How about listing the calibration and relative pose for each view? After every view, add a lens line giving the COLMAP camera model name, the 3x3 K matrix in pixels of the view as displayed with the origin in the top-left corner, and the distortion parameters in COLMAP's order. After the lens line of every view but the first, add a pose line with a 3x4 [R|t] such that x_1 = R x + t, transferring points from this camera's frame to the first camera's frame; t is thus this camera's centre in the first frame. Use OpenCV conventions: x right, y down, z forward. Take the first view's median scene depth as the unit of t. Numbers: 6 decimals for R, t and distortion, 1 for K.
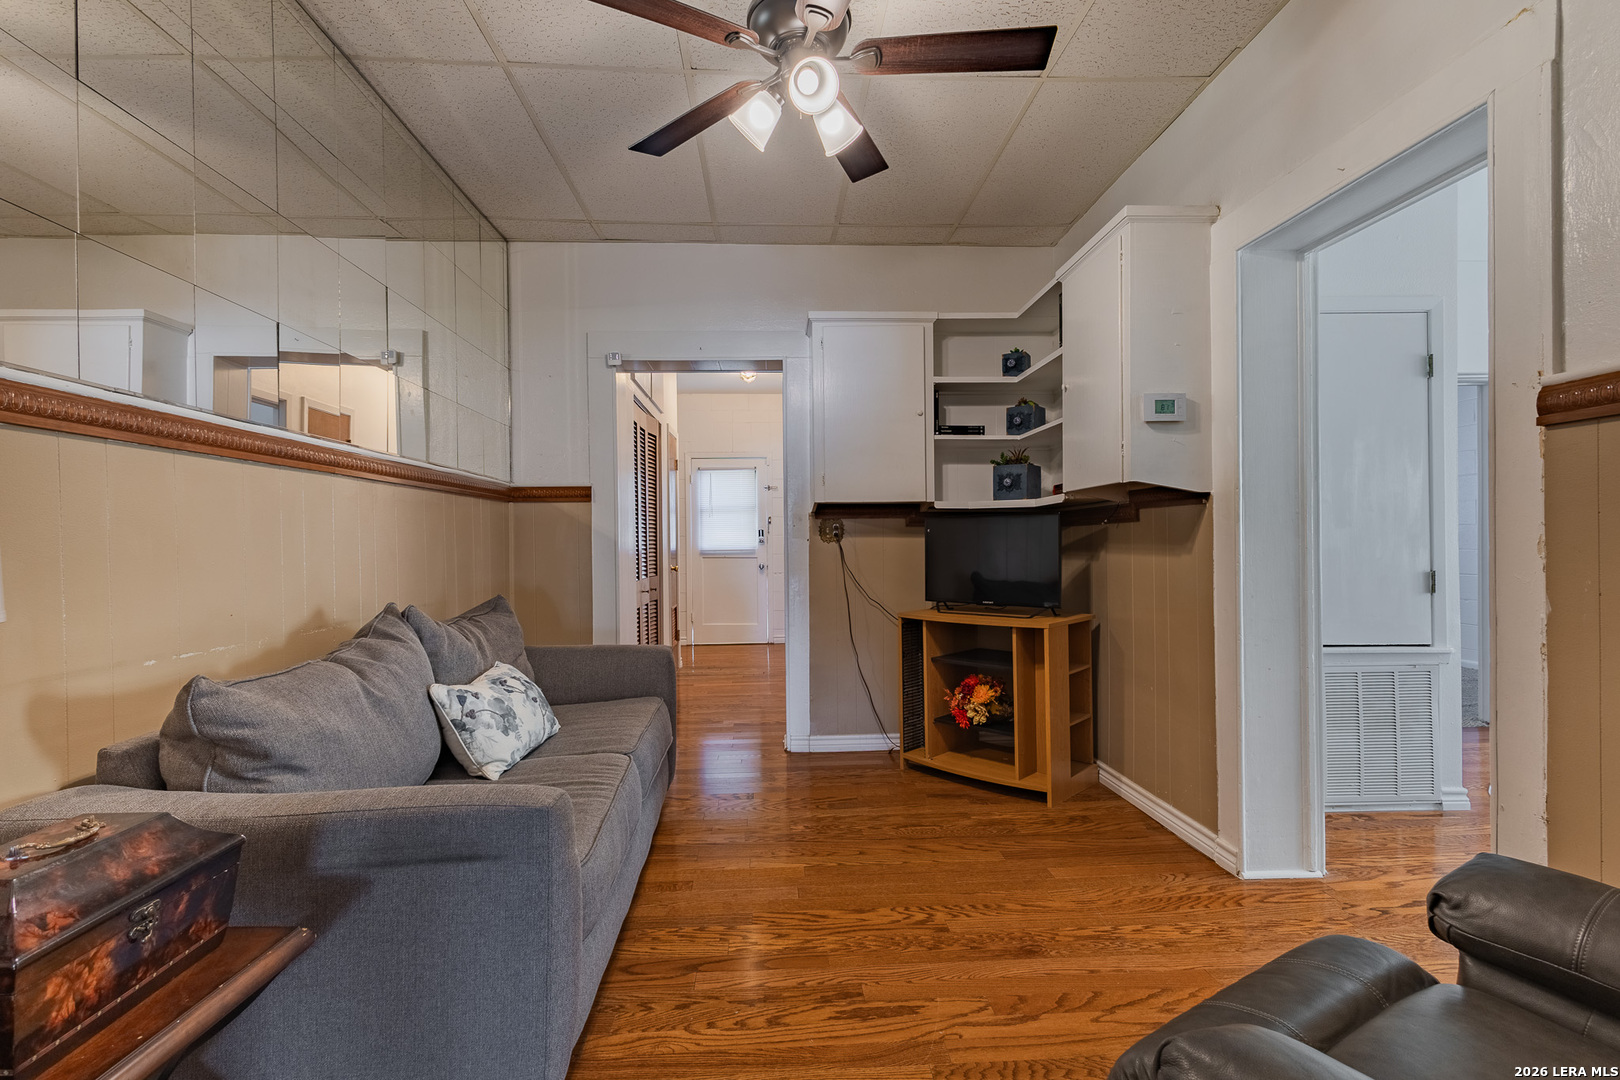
lens RADIAL K [[748.8, 0, 810.0], [0, 748.8, 540.0], [0, 0, 1]] dist [0.009104, -0.001160]
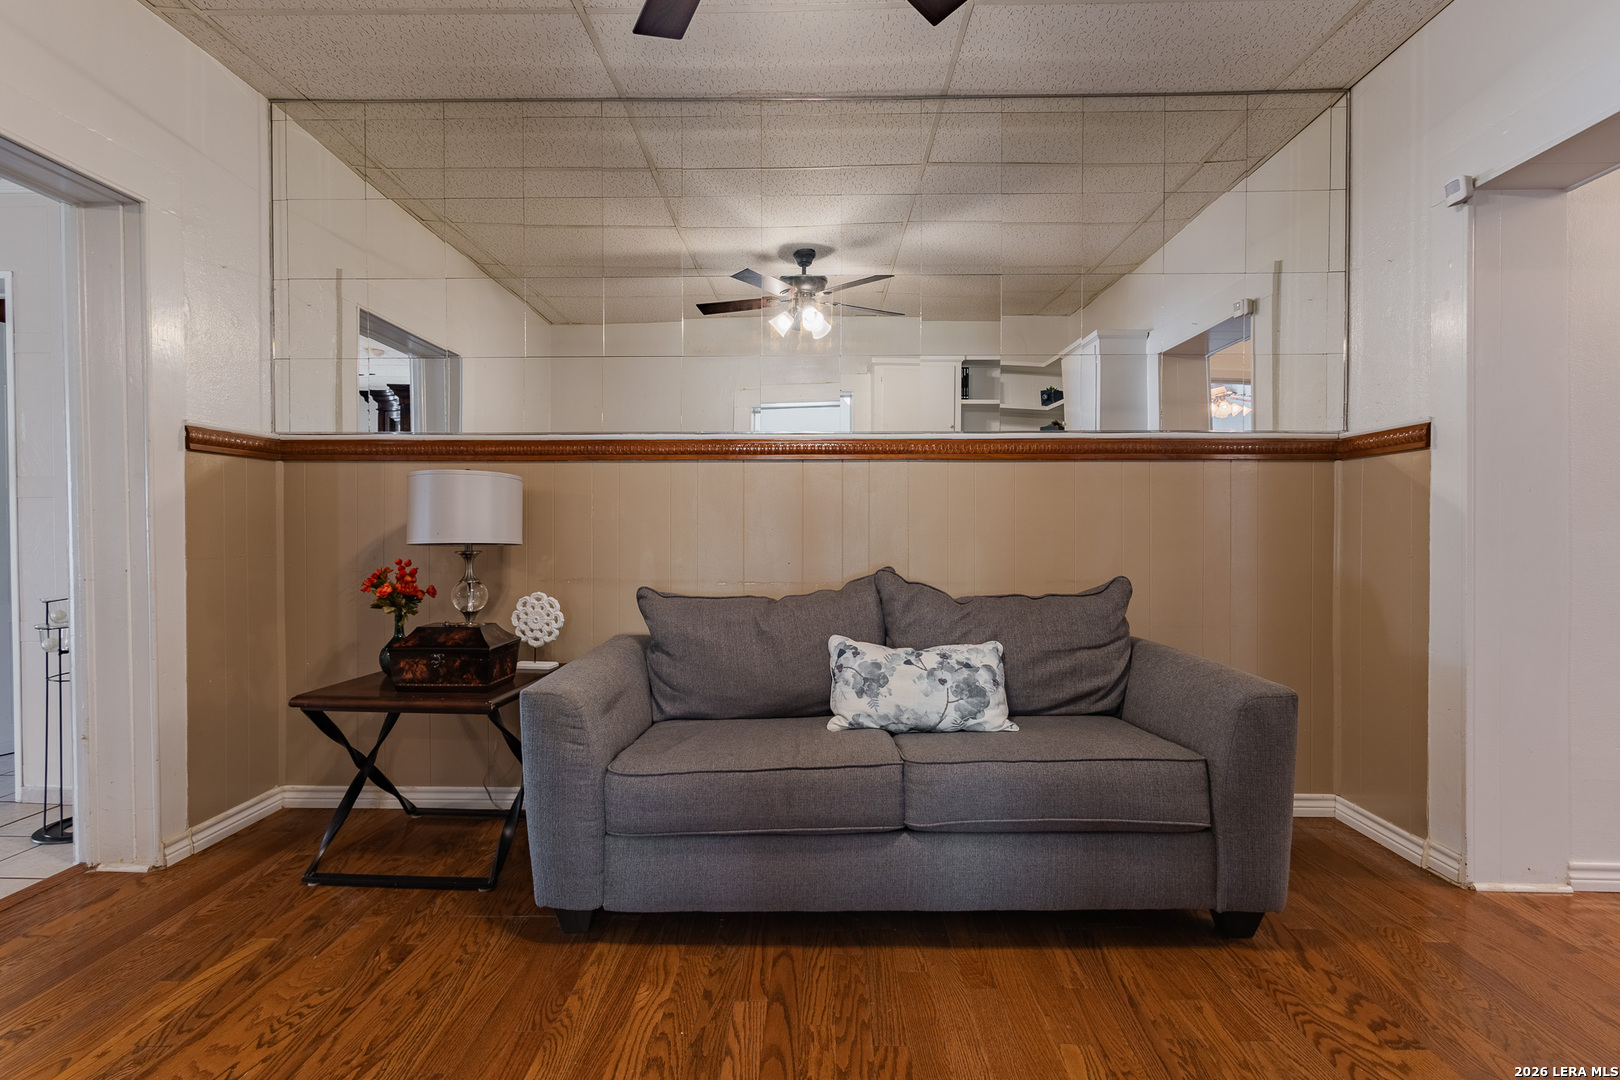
lens RADIAL K [[748.8, 0, 810.0], [0, 748.8, 540.0], [0, 0, 1]] dist [0.009104, -0.001160]
pose [[-0.072259, 0.017459, -0.997233, 0.670140], [0.000183, 0.999847, 0.017492, 0.023448], [0.997386, 0.001081, -0.072251, 1.053568]]
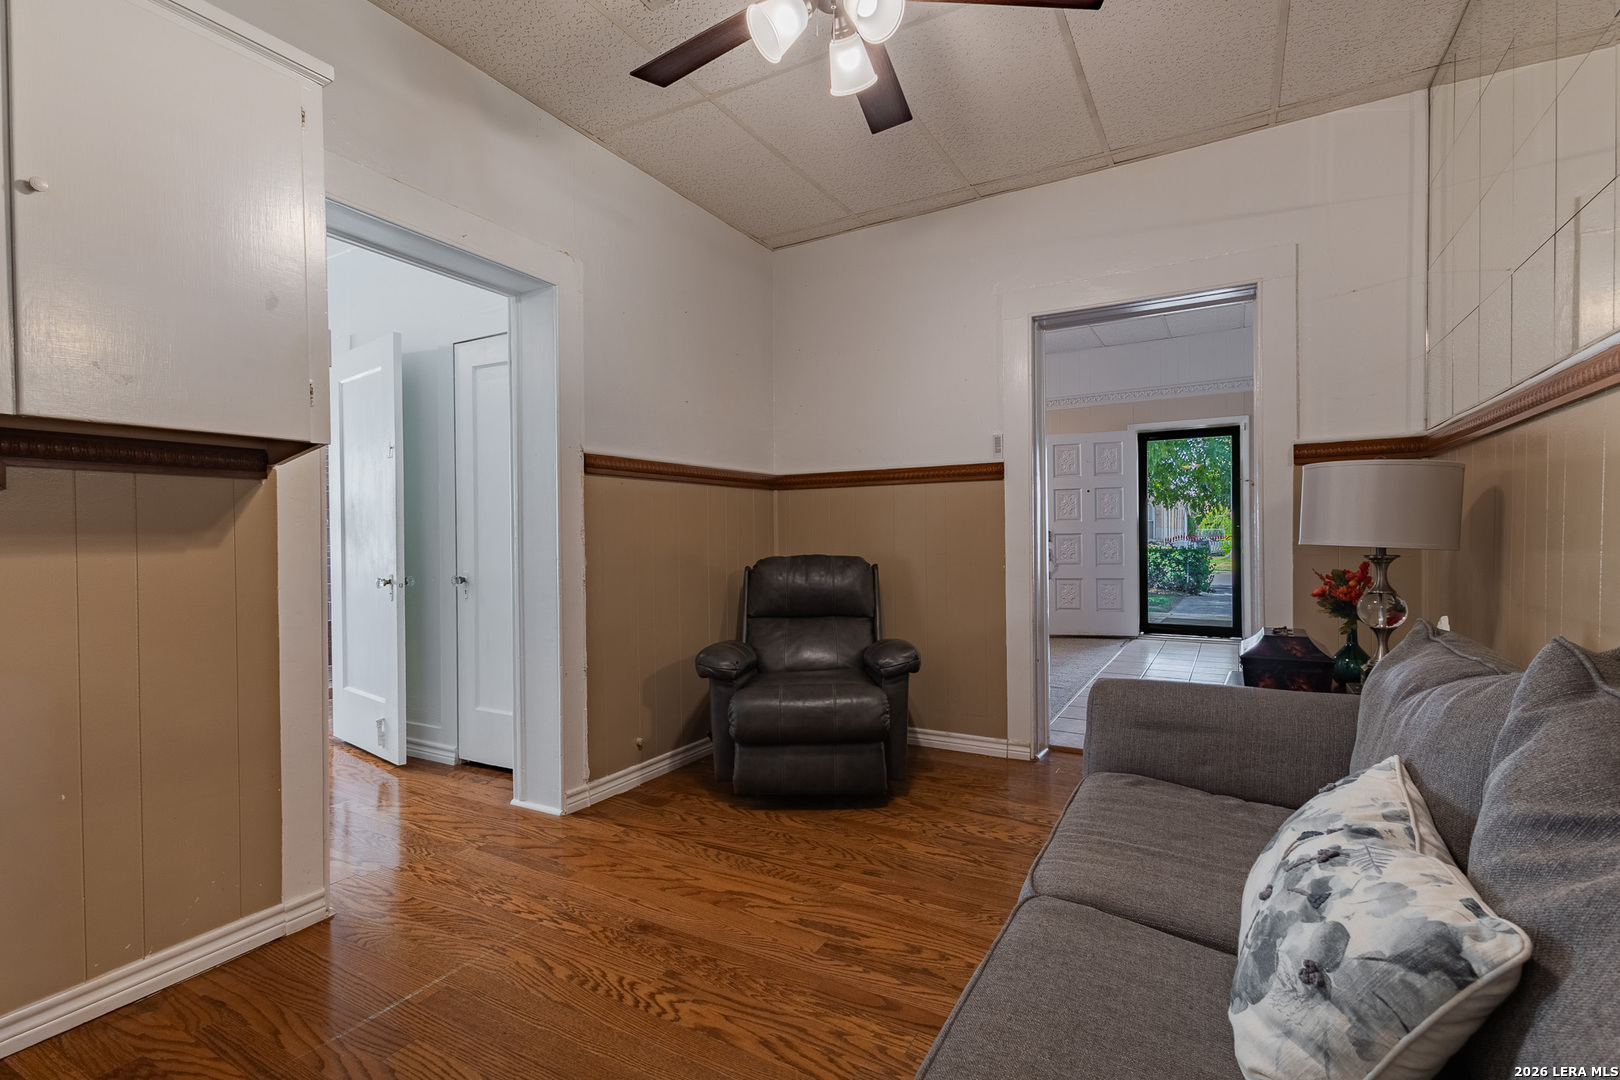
lens RADIAL K [[748.8, 0, 810.0], [0, 748.8, 540.0], [0, 0, 1]] dist [0.009104, -0.001160]
pose [[-0.839521, 0.013170, 0.543168, -0.448319], [0.017221, 0.999849, 0.002374, 0.025914], [-0.543055, 0.011347, -0.839621, 1.705729]]
